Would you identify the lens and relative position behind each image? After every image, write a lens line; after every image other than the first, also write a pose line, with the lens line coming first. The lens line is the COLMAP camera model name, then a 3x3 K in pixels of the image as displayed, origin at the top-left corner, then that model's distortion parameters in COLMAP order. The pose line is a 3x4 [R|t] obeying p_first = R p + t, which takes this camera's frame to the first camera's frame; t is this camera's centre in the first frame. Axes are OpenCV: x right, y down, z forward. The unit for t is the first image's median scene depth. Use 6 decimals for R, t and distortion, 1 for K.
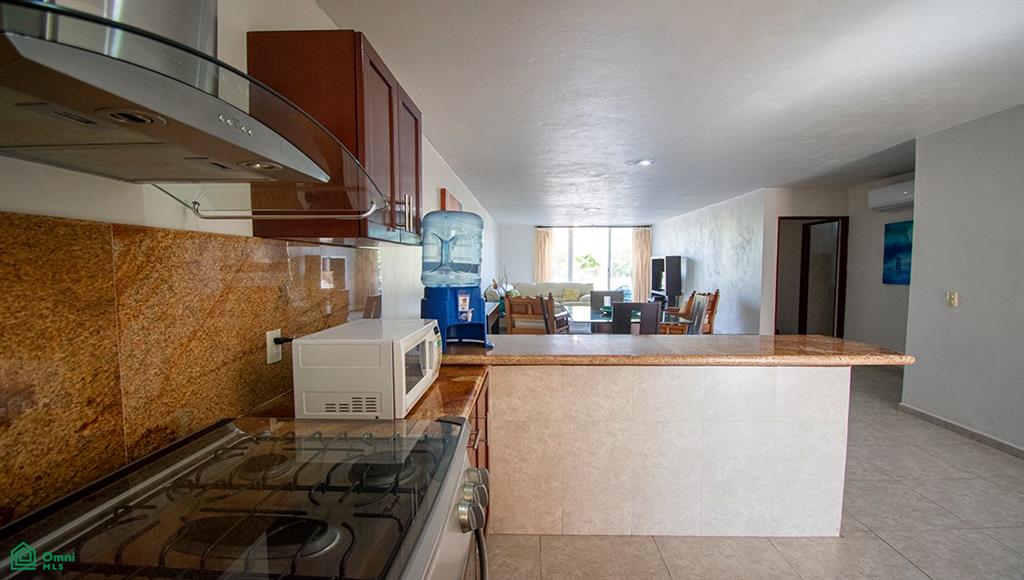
lens RADIAL K [[451.5, 0, 526.6], [0, 451.5, 294.4], [0, 0, 1]] dist [0.009138, -0.018377]
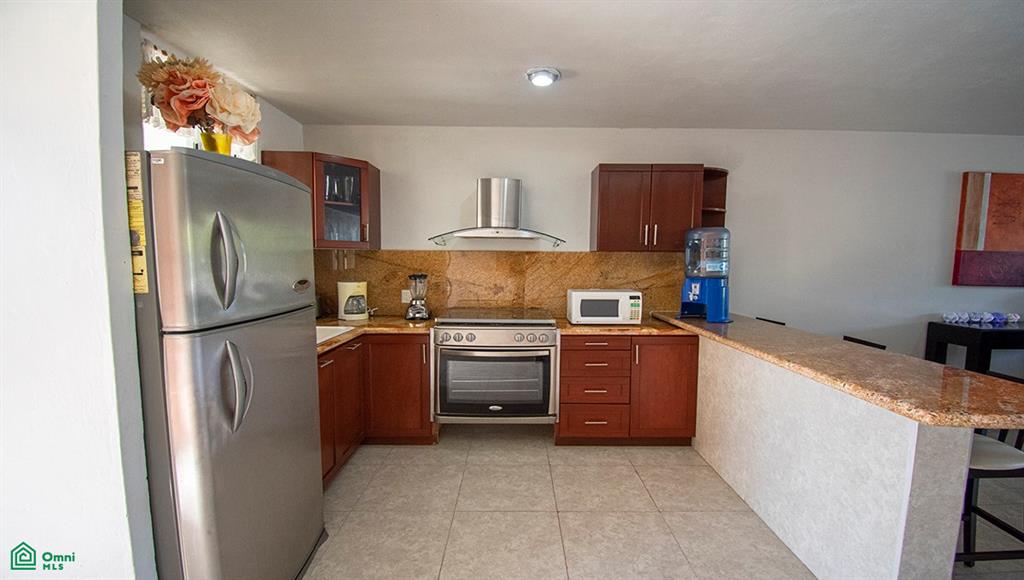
lens RADIAL K [[451.5, 0, 517.4], [0, 451.5, 291.4], [0, 0, 1]] dist [0.009138, -0.018377]
pose [[0.026643, 0.067694, -0.997350, 1.340571], [-0.071117, 0.995305, 0.065656, -0.028316], [0.997112, 0.069179, 0.031332, 0.363256]]
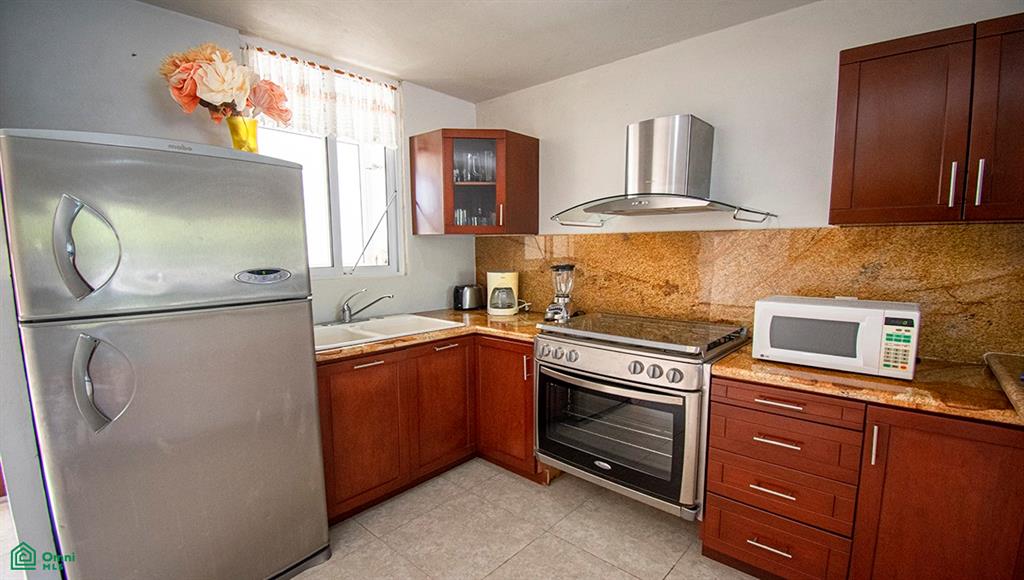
lens RADIAL K [[451.5, 0, 520.1], [0, 451.5, 299.5], [0, 0, 1]] dist [0.009138, -0.018377]
pose [[-0.644182, 0.088119, -0.759780, 0.752659], [-0.046214, 0.987043, 0.153659, -0.051262], [0.763475, 0.134097, -0.631762, 0.793646]]
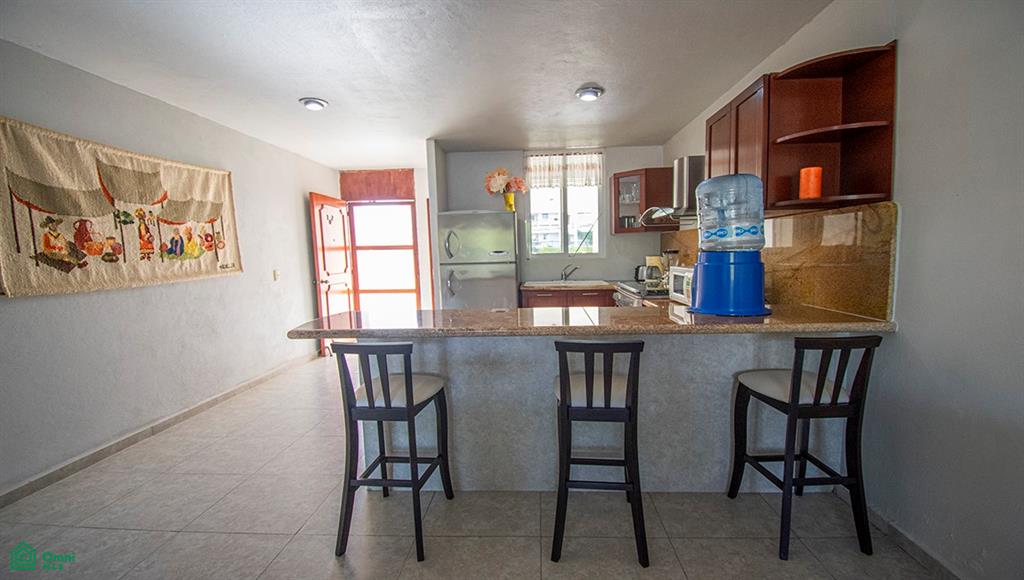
lens RADIAL K [[451.5, 0, 519.8], [0, 451.5, 302.8], [0, 0, 1]] dist [0.009138, -0.018377]
pose [[-0.999492, 0.020125, 0.024731, 0.295182], [0.024188, 0.983935, 0.176879, -0.099032], [-0.020774, 0.177387, -0.983922, 2.104406]]
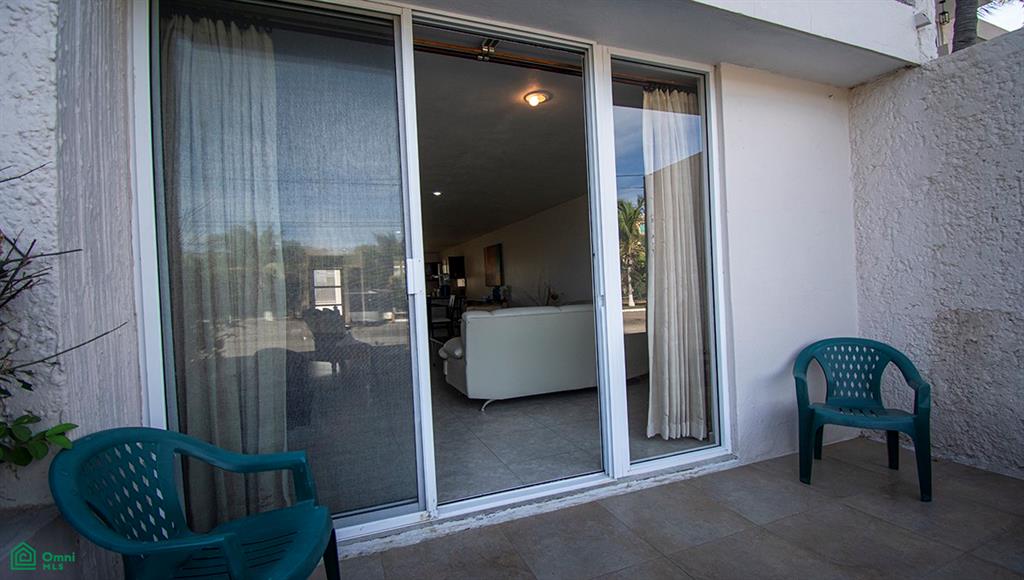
lens RADIAL K [[451.5, 0, 516.7], [0, 451.5, 291.2], [0, 0, 1]] dist [0.009138, -0.018377]
pose [[-0.919207, 0.032185, -0.392457, 1.319766], [0.006433, 0.997749, 0.066757, -0.350033], [0.393722, 0.058839, -0.917345, 7.032183]]
